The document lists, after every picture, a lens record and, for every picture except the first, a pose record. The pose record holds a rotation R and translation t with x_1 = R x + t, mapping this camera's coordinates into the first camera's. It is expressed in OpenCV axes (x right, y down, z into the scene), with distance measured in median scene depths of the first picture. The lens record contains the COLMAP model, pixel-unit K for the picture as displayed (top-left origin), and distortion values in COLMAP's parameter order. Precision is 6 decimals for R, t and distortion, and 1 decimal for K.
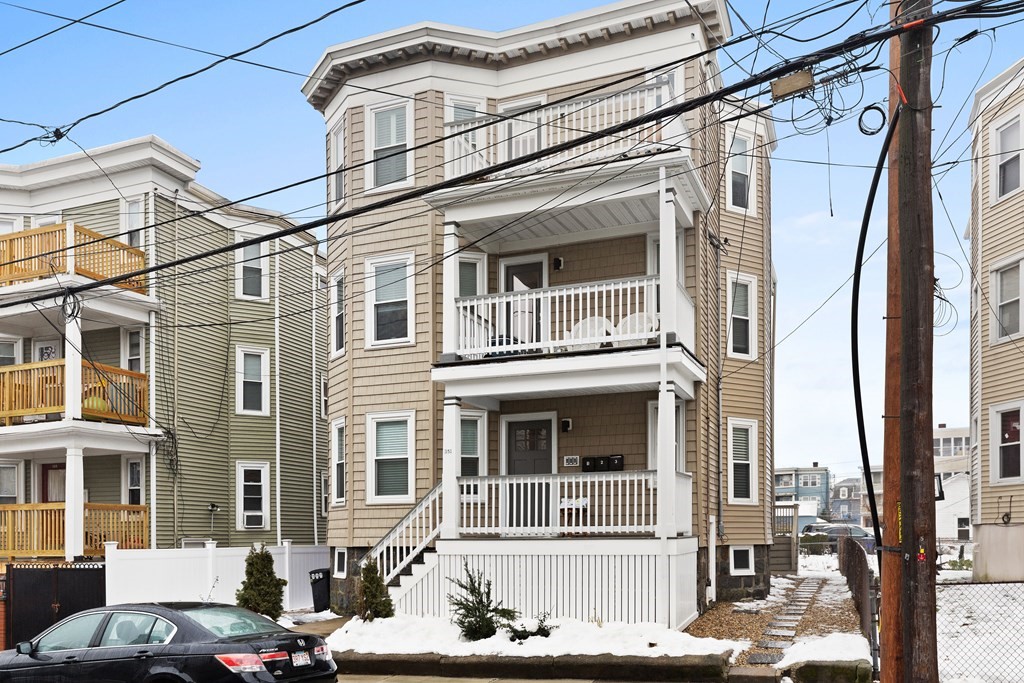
lens RADIAL K [[836.4, 0, 510.0], [0, 836.4, 534.9], [0, 0, 1]] dist [-0.000024, 0.002280]
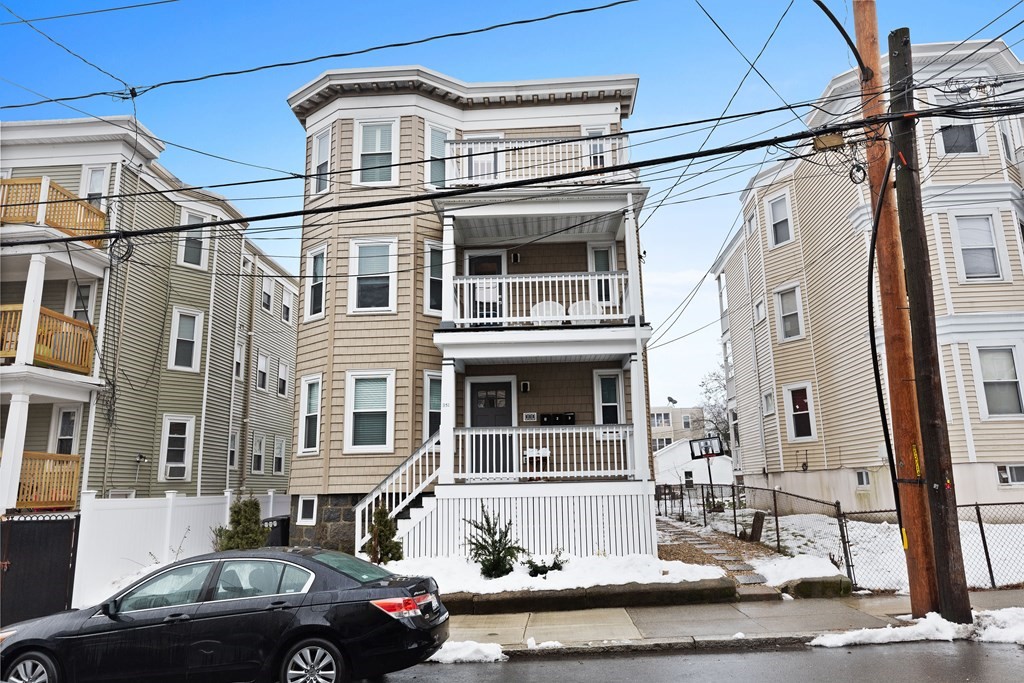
lens RADIAL K [[676.3, 0, 512.0], [0, 676.3, 341.5], [0, 0, 1]] dist [-0.002146, -0.001759]
pose [[0.949714, 0.055327, 0.308192, -0.248790], [0.012183, 0.976990, -0.212935, 0.011133], [-0.312882, 0.205982, 0.927187, 0.093828]]
